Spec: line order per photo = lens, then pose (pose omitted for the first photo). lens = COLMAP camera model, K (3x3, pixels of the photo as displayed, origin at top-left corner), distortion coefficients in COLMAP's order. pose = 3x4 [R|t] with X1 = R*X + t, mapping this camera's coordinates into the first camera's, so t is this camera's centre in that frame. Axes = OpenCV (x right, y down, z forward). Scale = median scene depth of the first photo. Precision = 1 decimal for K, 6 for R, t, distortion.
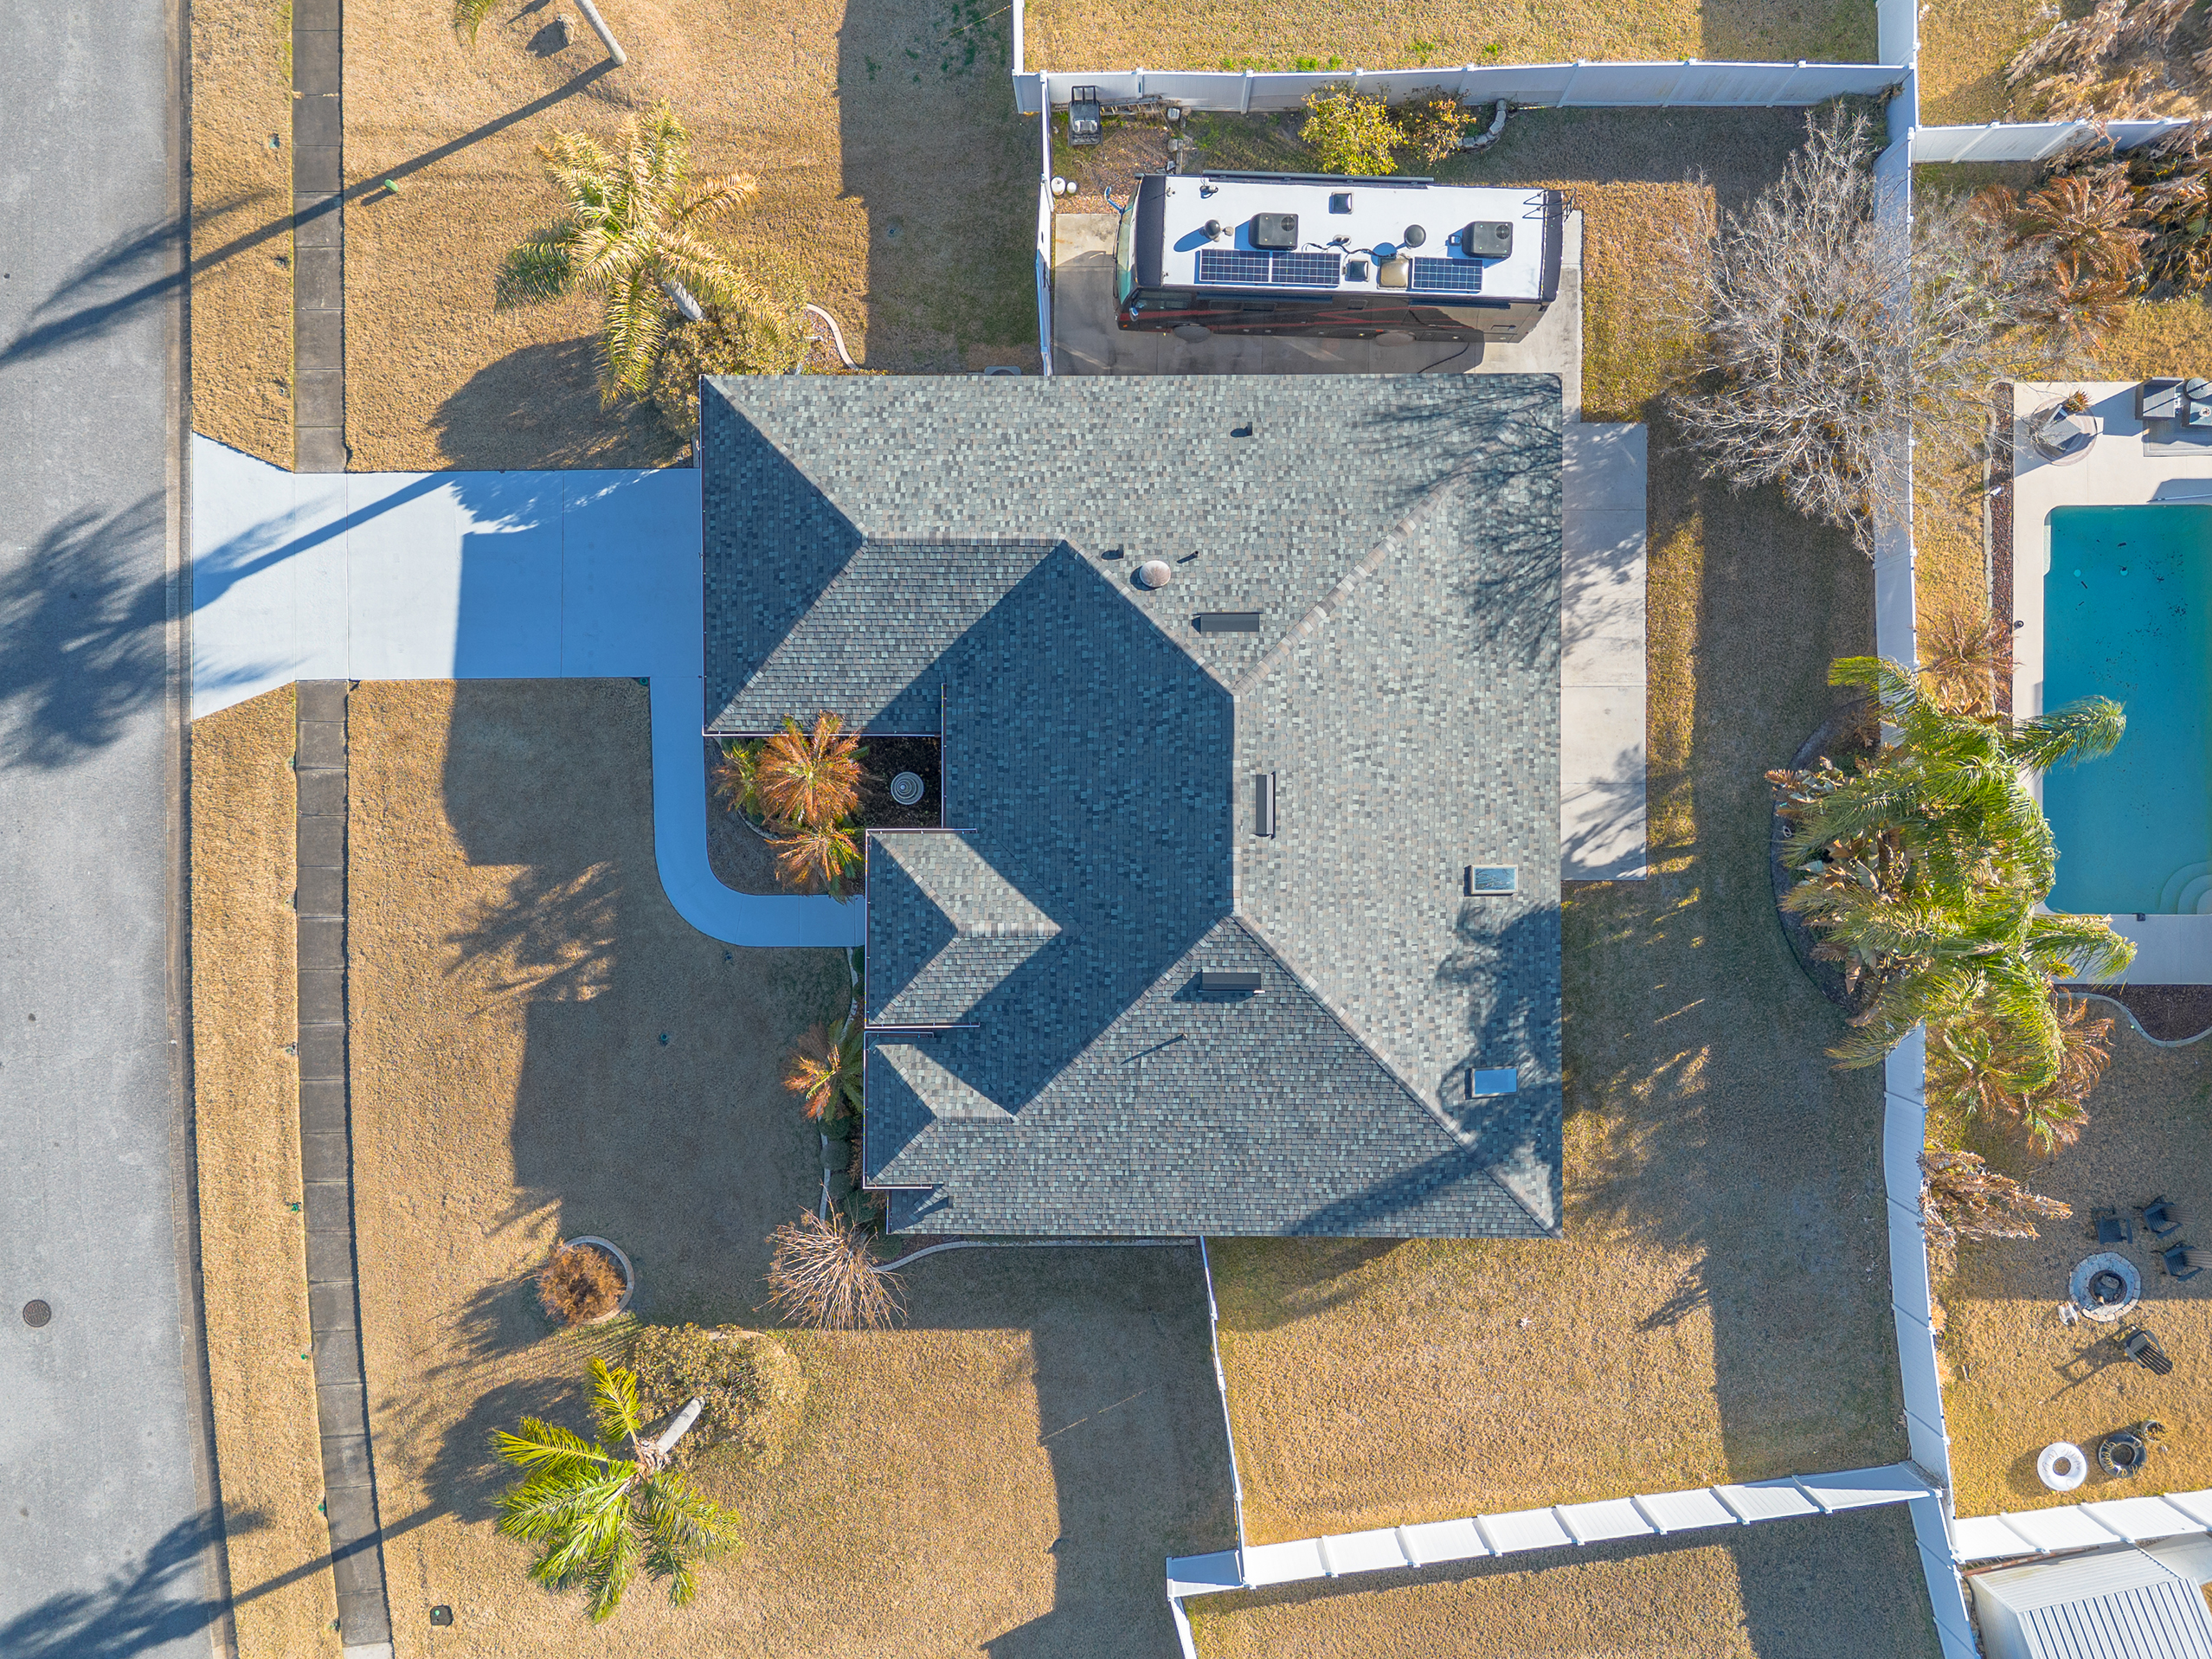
lens RADIAL K [[1567.0, 0, 1106.0], [0, 1567.0, 829.5], [0, 0, 1]] dist [0.102149, -0.090424]
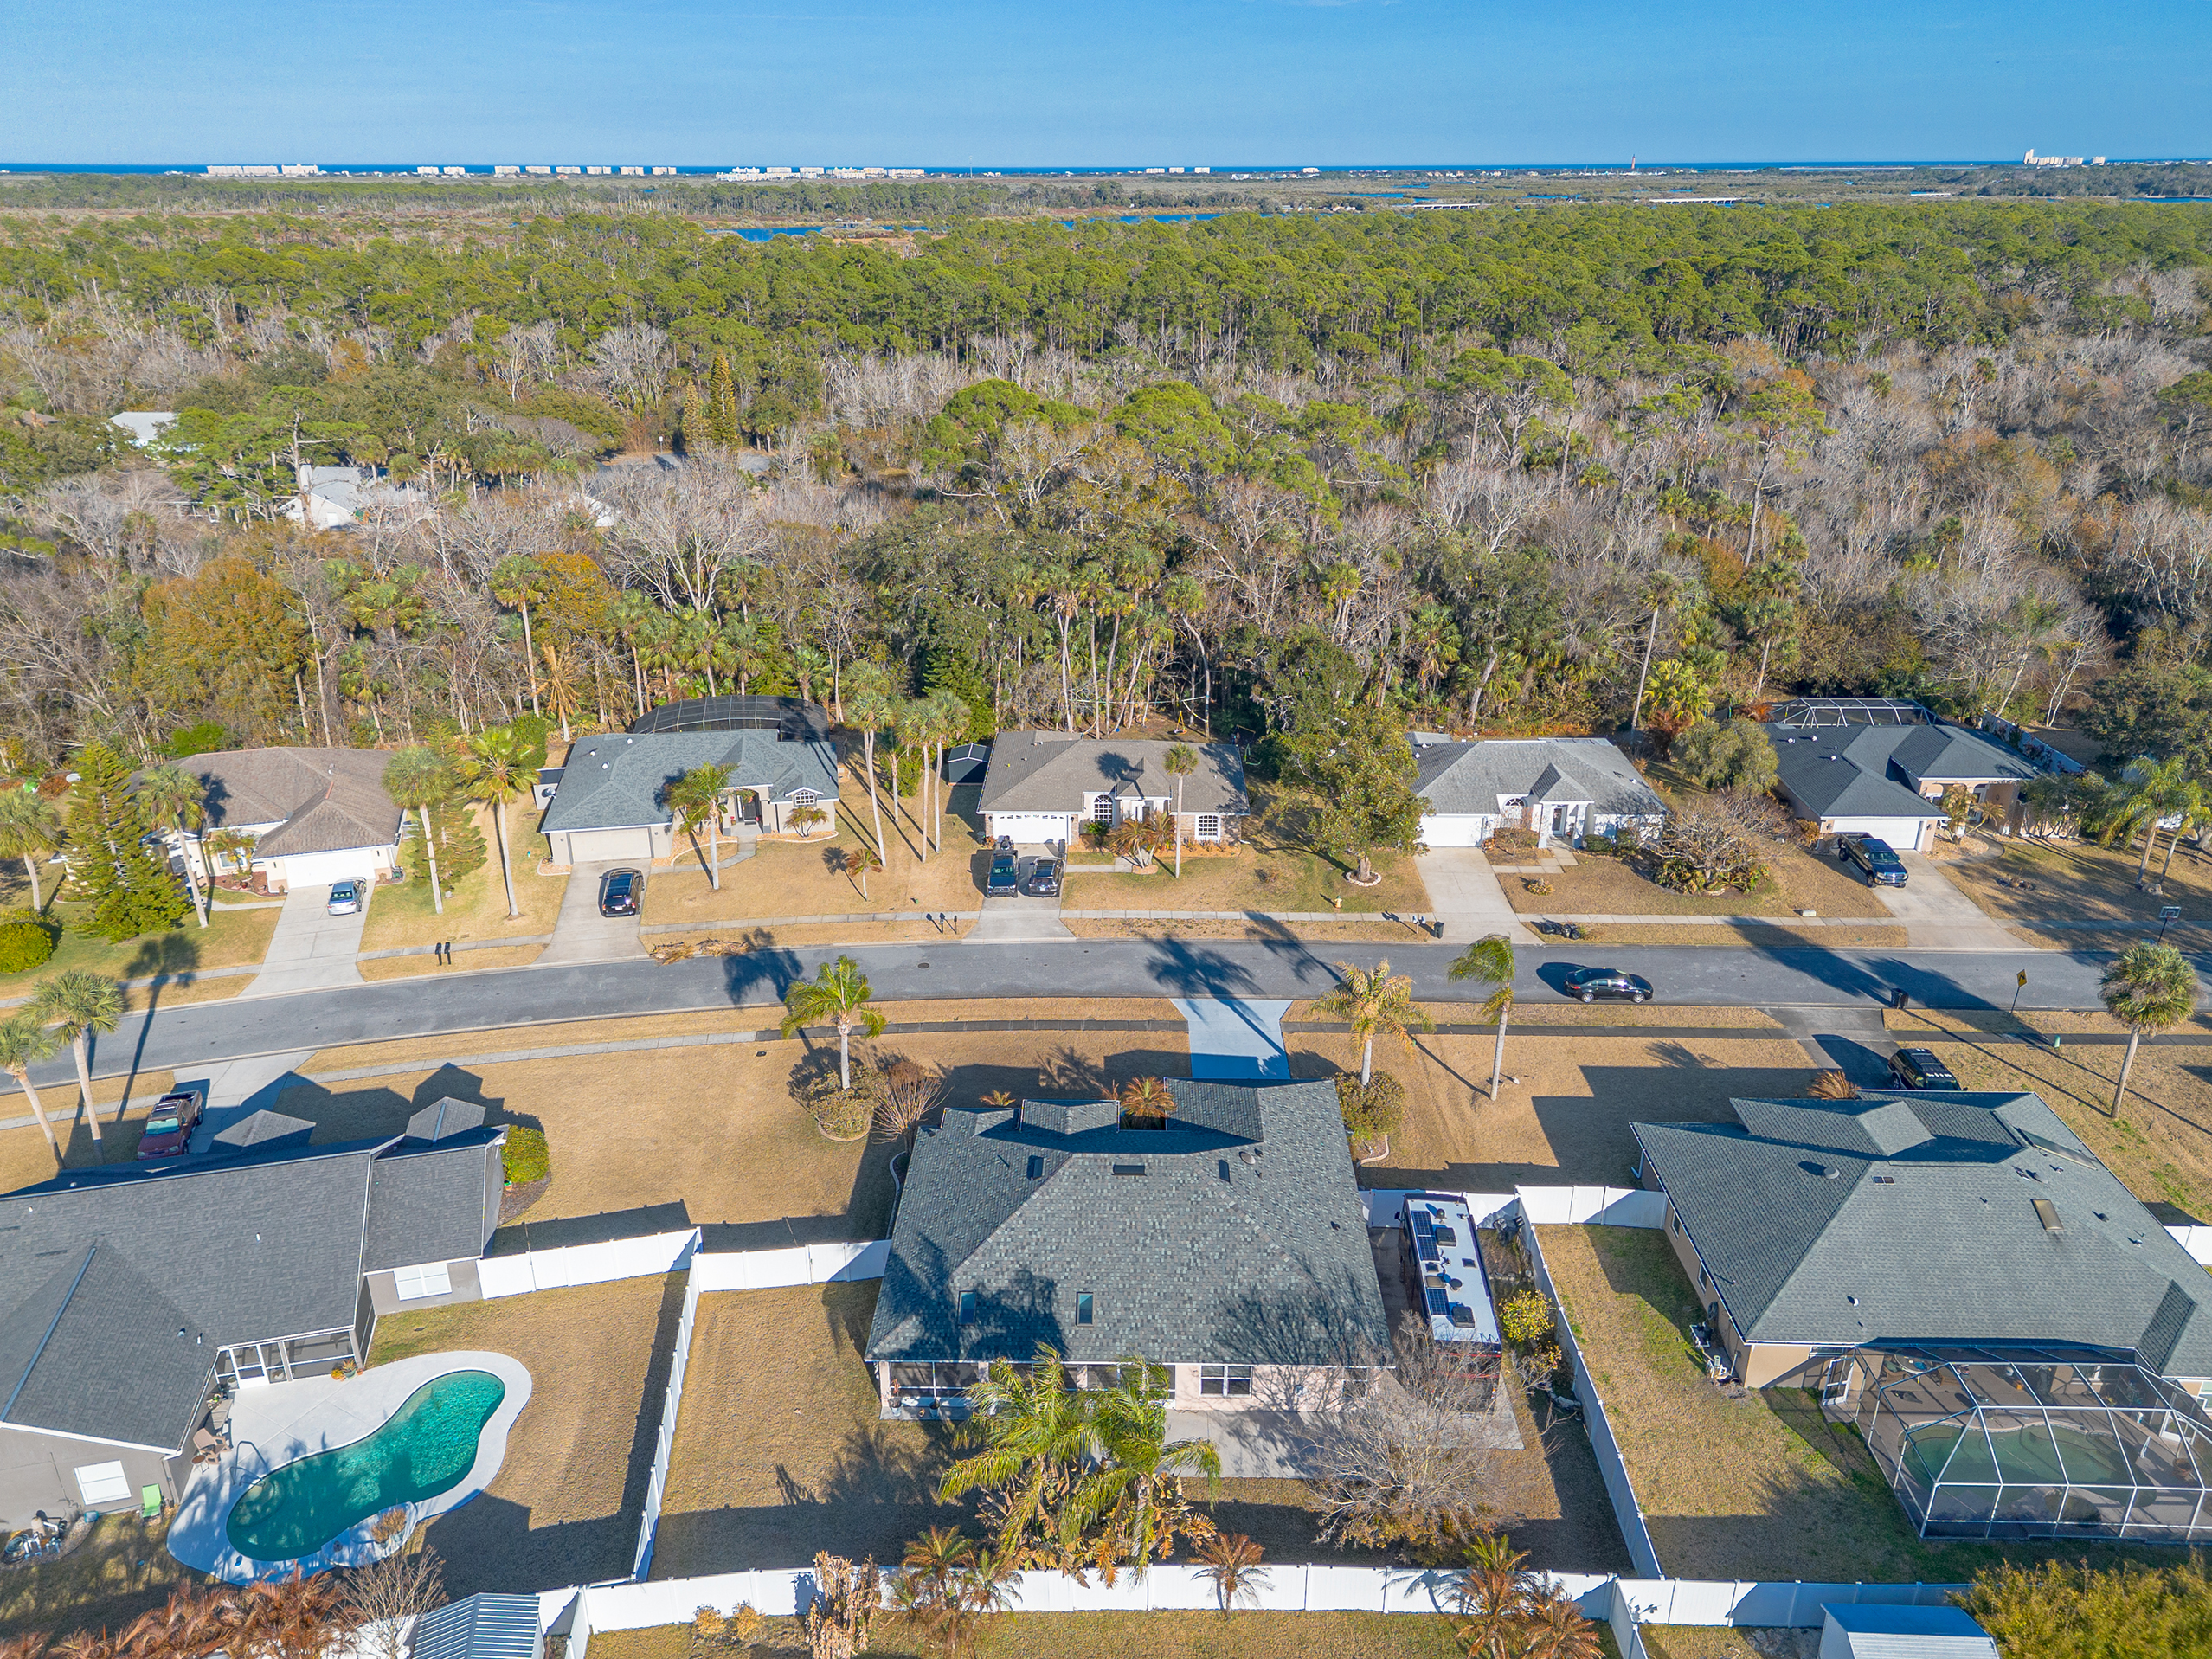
lens RADIAL K [[1574.9, 0, 1106.0], [0, 1574.9, 829.5], [0, 0, 1]] dist [0.085654, -0.100357]
pose [[-0.019530, 0.403535, -0.914756, 1.437503], [-0.999765, 0.000716, 0.021661, -0.025481], [0.009396, 0.914964, 0.403427, -0.145580]]
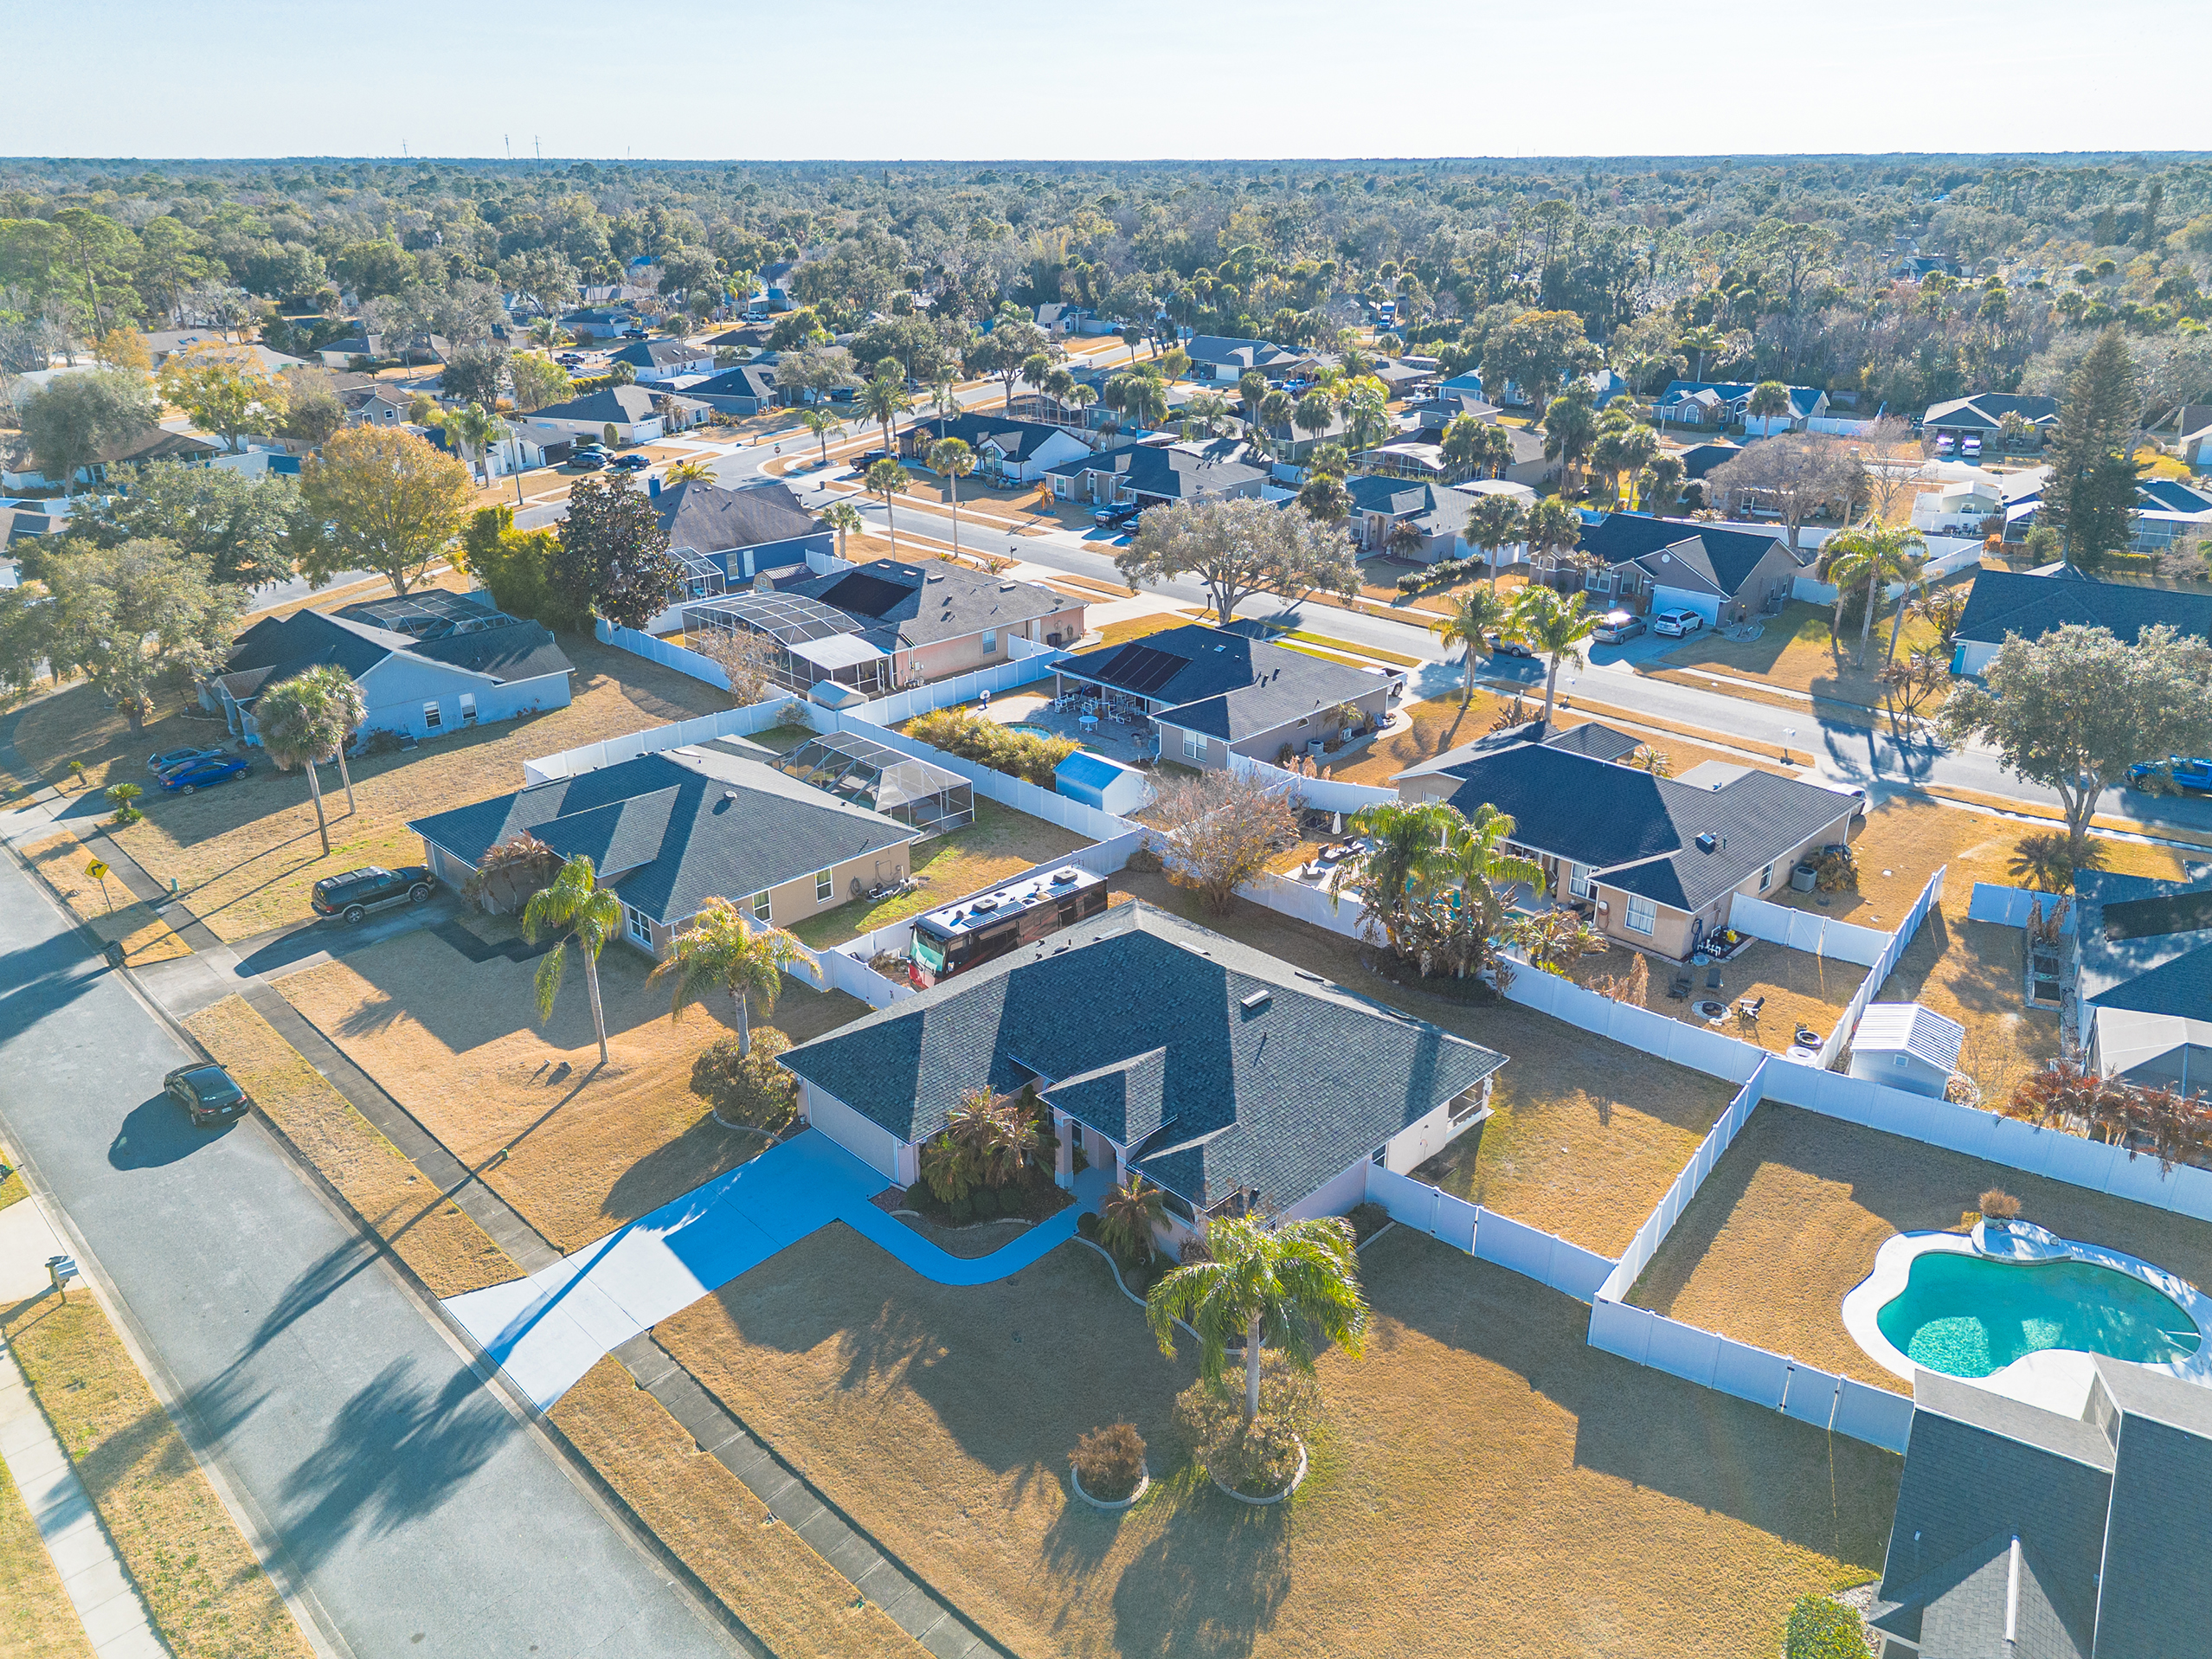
lens RADIAL K [[1574.9, 0, 1106.0], [0, 1574.9, 829.5], [0, 0, 1]] dist [0.085654, -0.100357]
pose [[0.708782, -0.259715, 0.655879, -0.954149], [0.705241, 0.282257, -0.650358, 0.892813], [-0.016219, 0.923515, 0.383220, 0.138796]]
